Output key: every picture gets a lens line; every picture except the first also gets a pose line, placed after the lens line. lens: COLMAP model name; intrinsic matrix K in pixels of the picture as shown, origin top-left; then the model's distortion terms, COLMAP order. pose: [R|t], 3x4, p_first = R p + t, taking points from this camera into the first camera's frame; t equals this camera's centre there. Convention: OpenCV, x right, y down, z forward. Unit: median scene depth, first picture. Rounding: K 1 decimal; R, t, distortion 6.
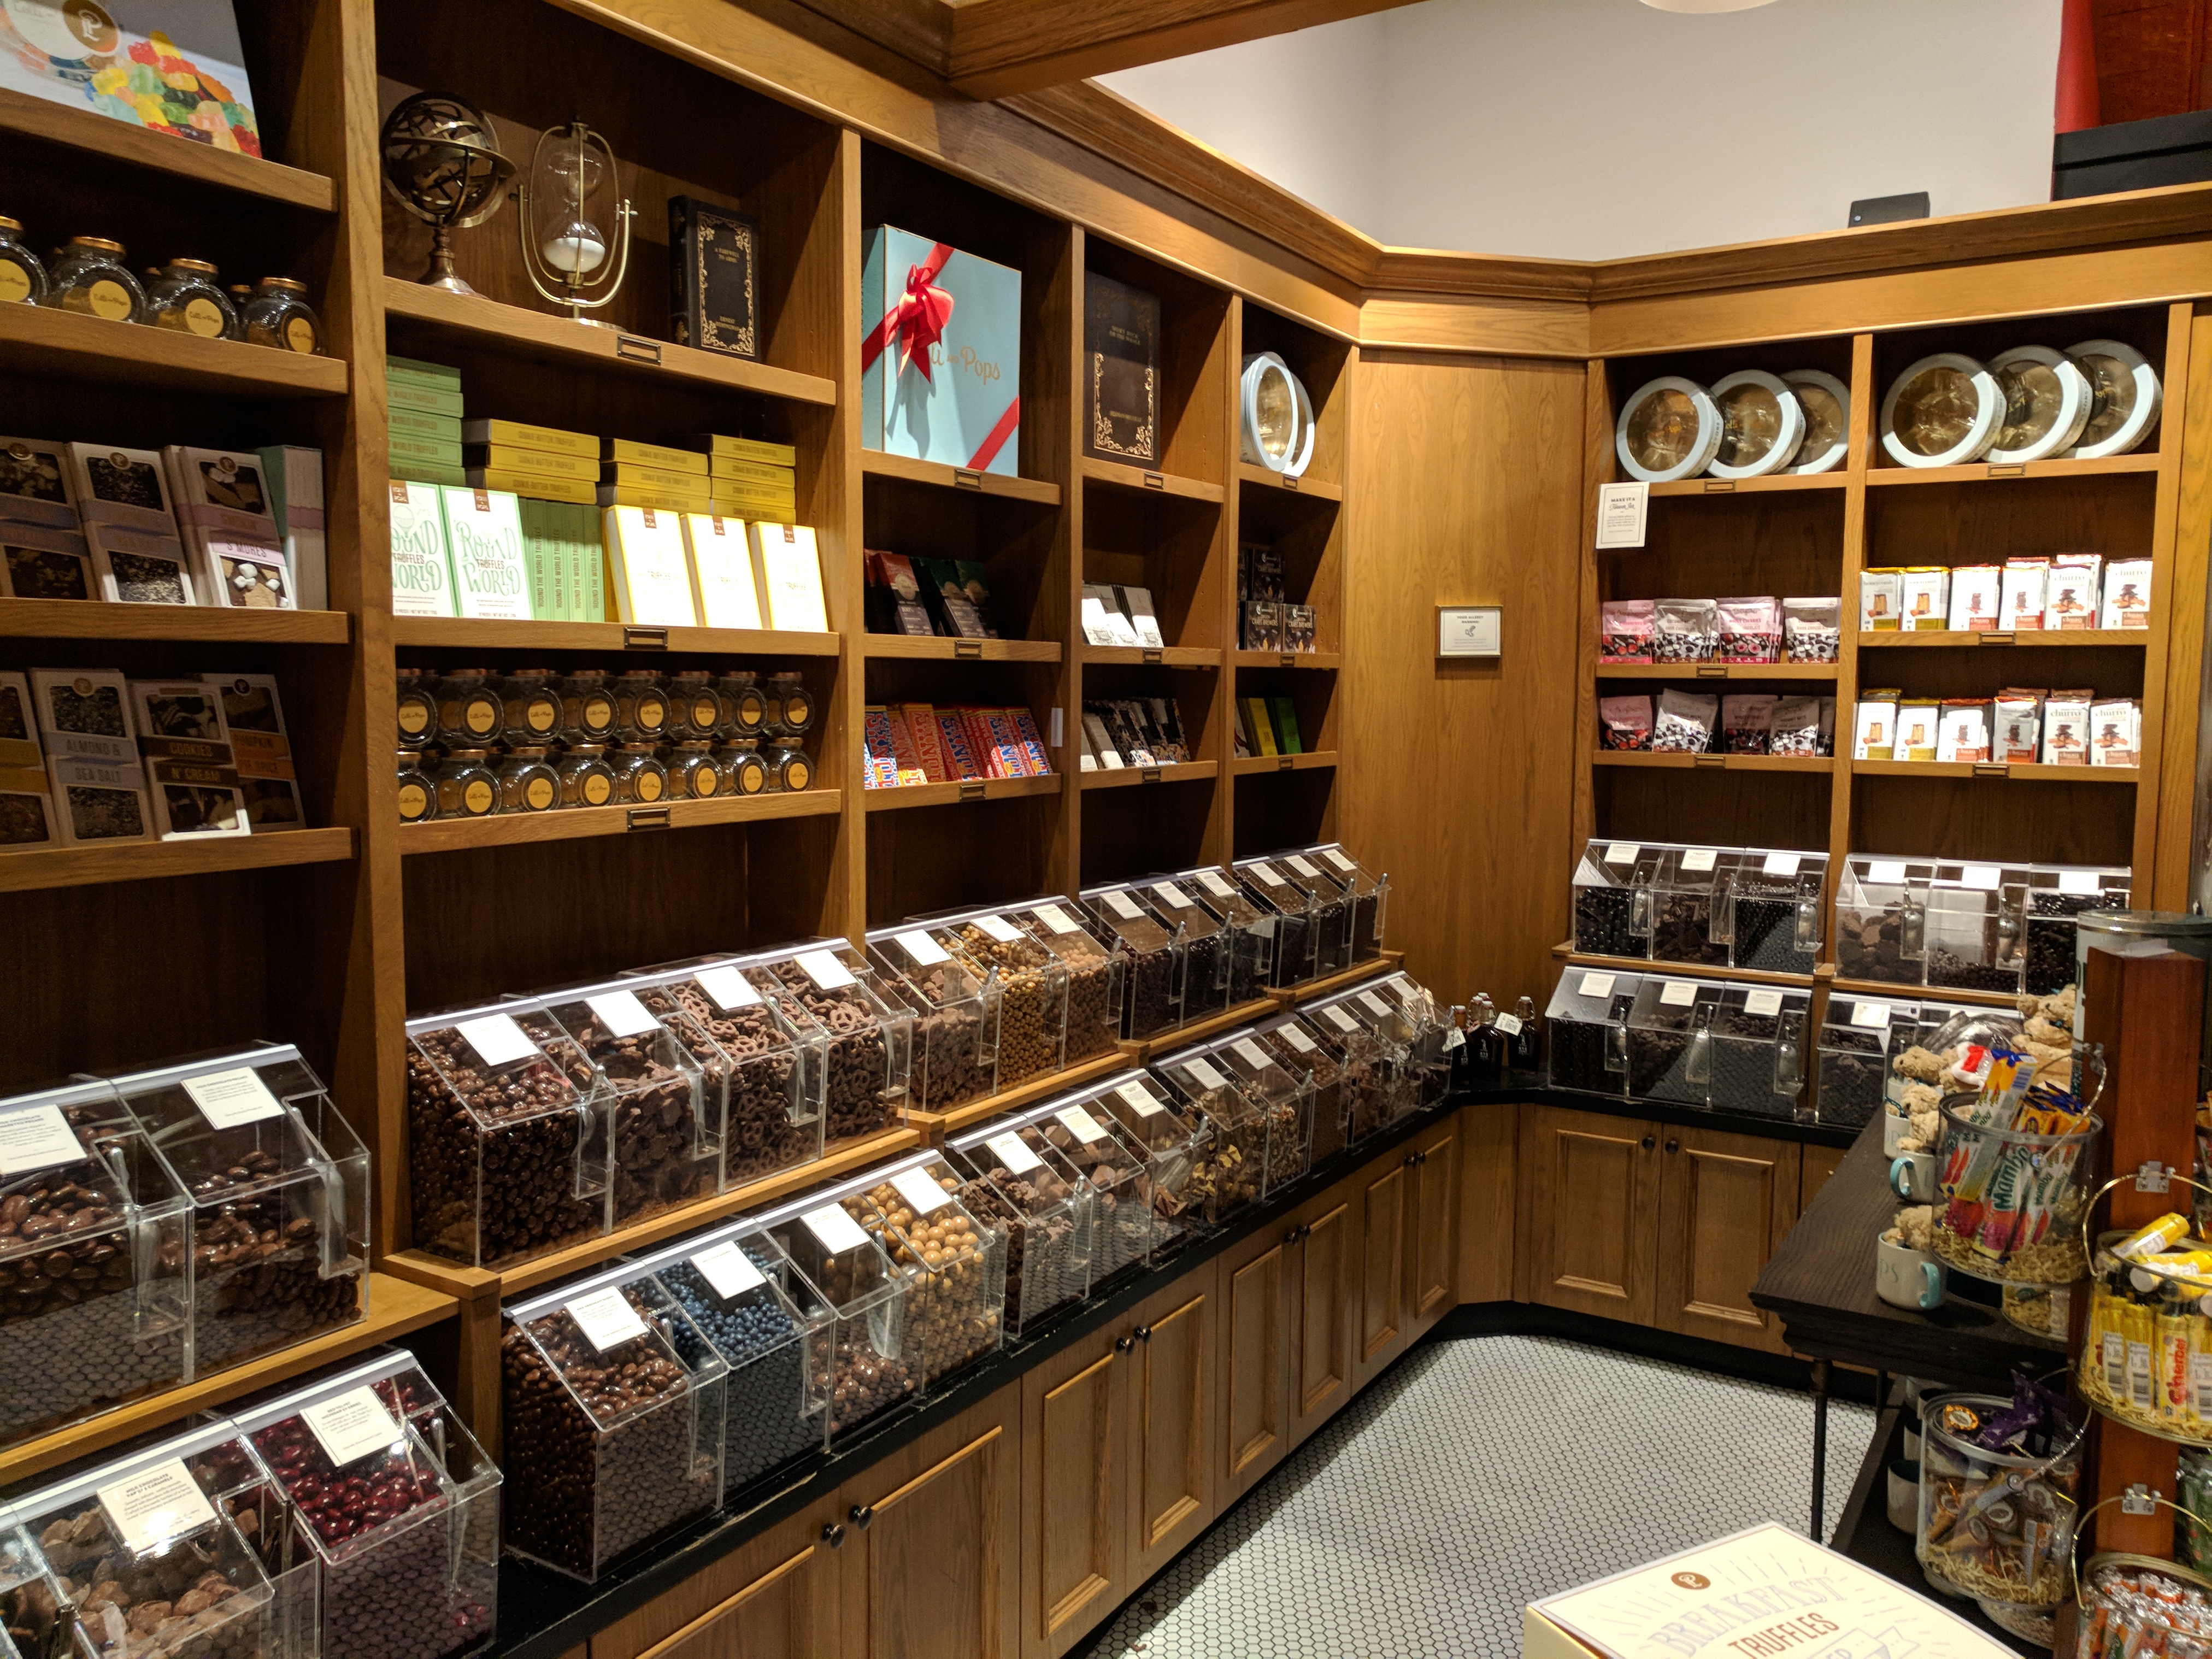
lens RADIAL K [[1691.7, 0, 1106.0], [0, 1691.7, 829.5], [0, 0, 1]] dist [0.040095, 0.007682]
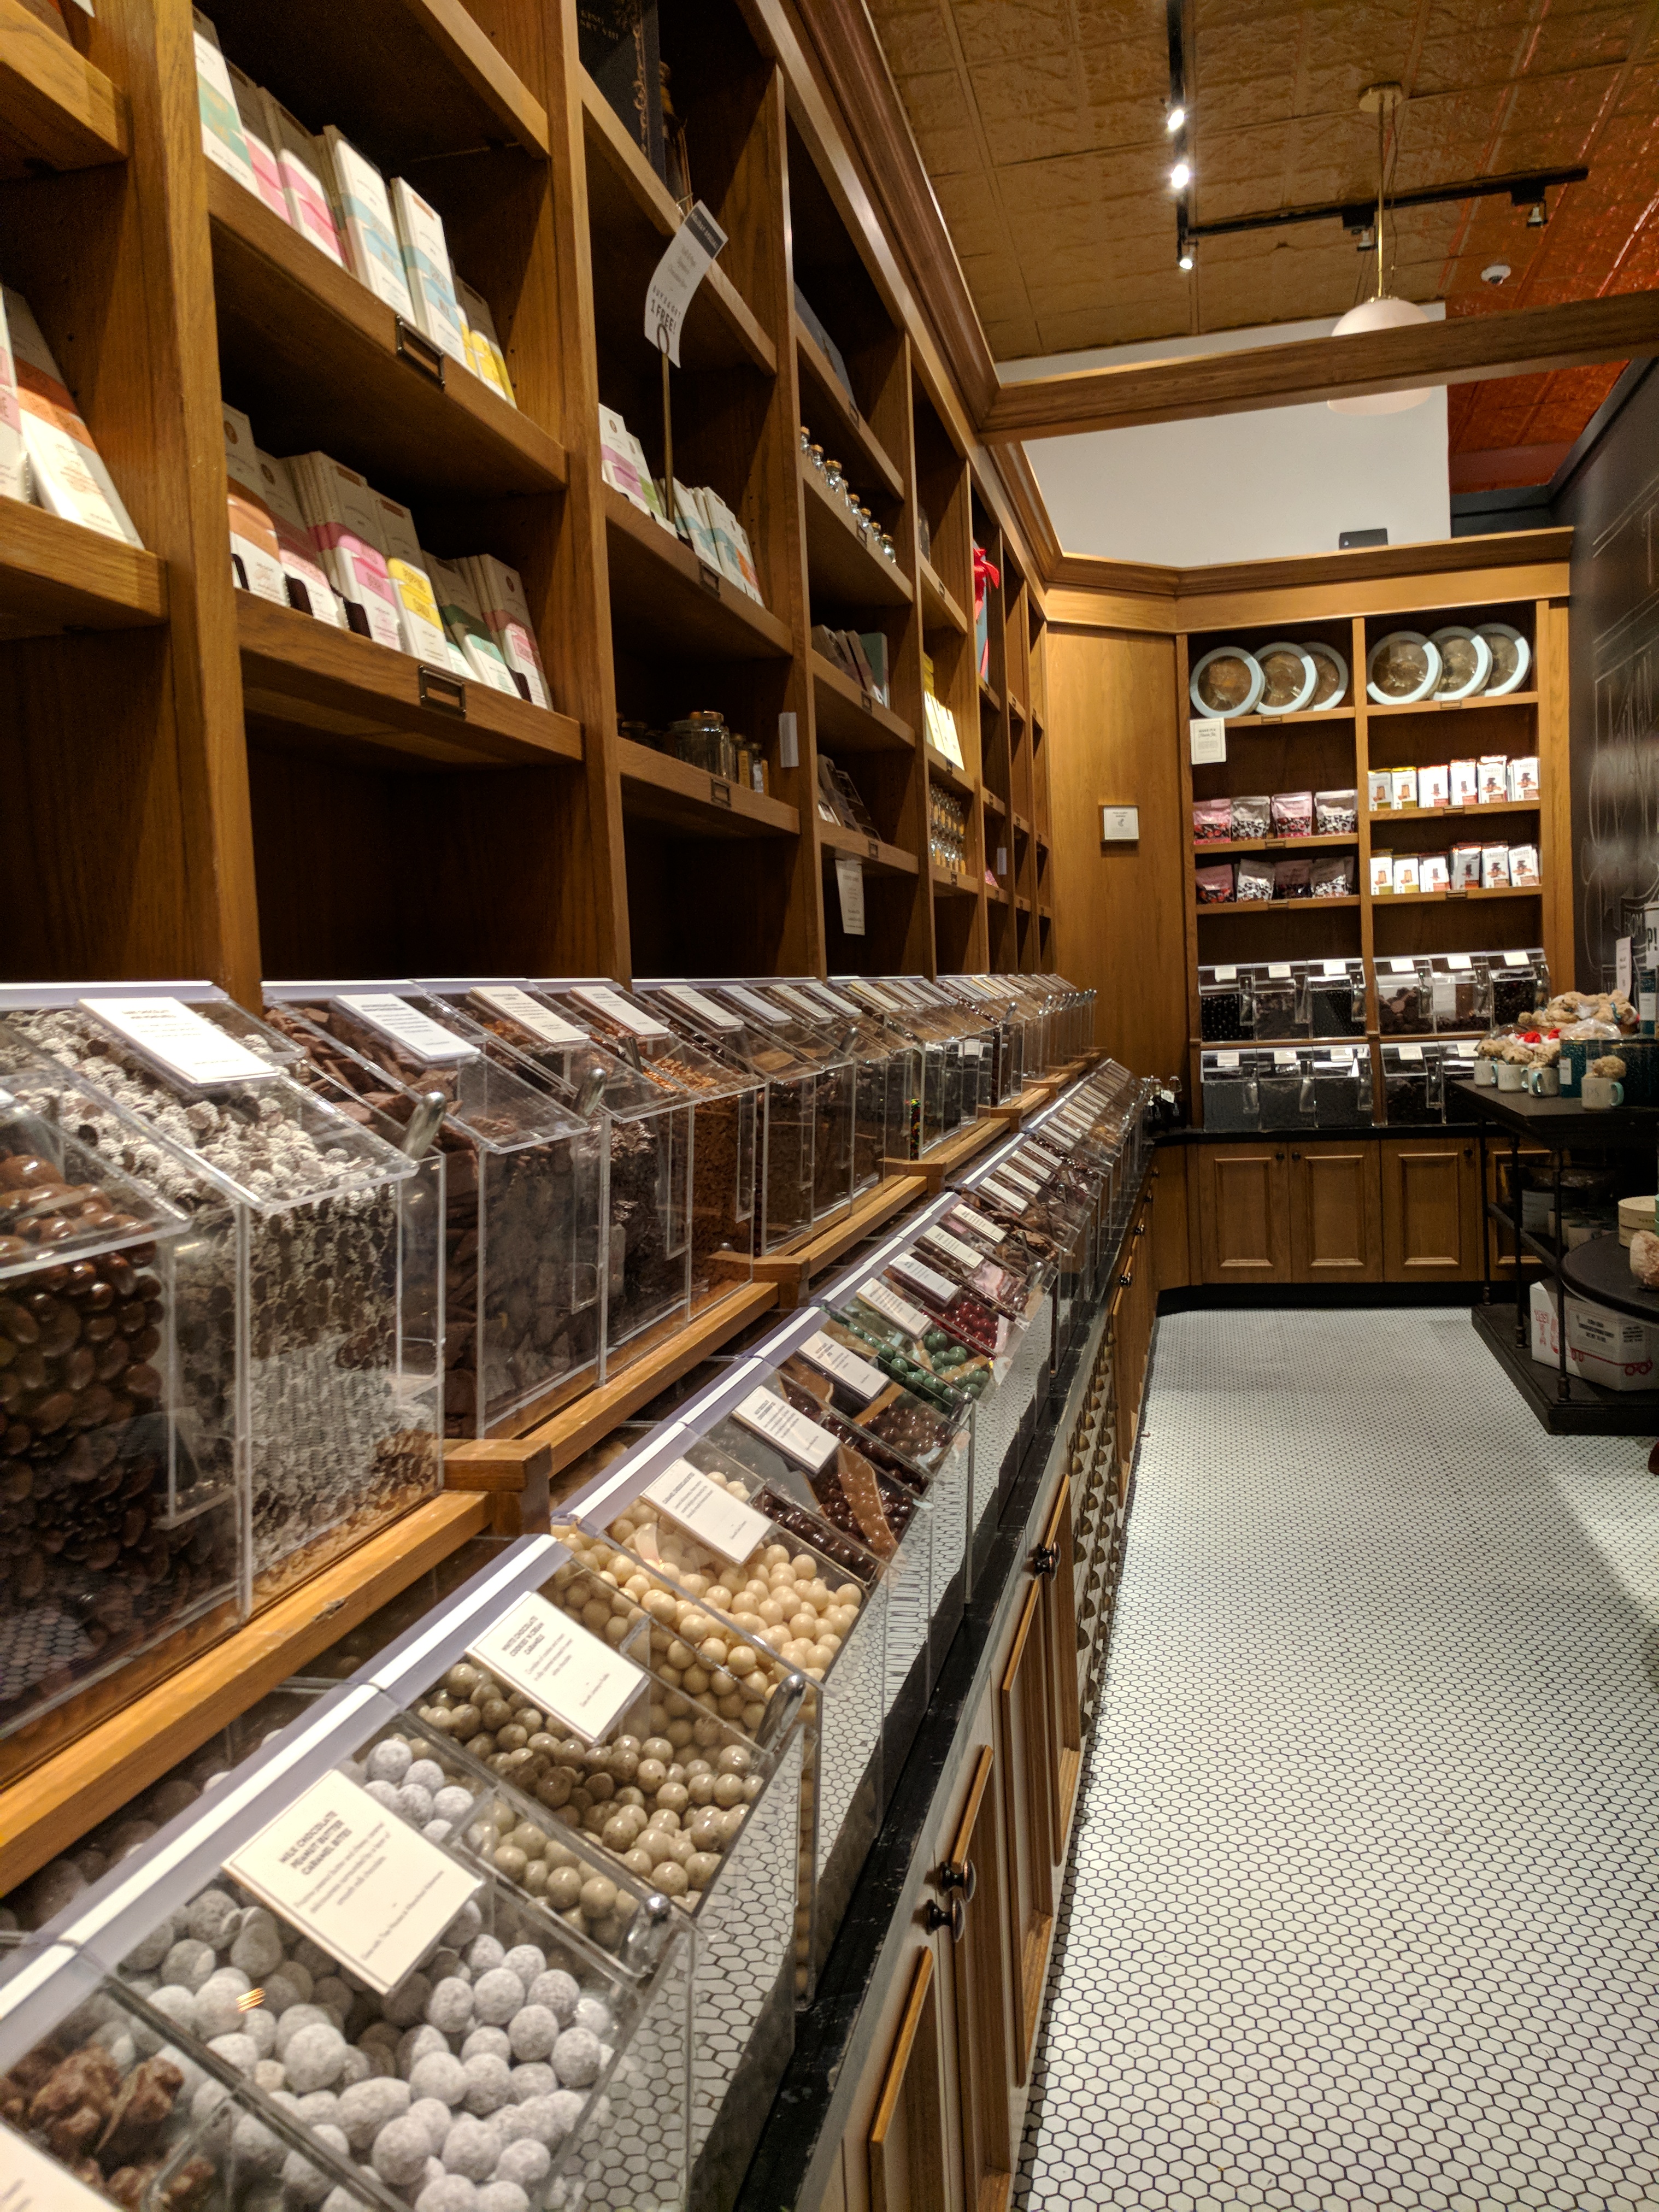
lens RADIAL K [[1691.7, 0, 829.5], [0, 1691.7, 1106.0], [0, 0, 1]] dist [0.040095, 0.007682]
pose [[0.940500, -0.079136, 0.330451, -0.531738], [0.087329, 0.996129, -0.009995, 0.118875], [-0.328381, 0.038258, 0.943770, -0.267217]]
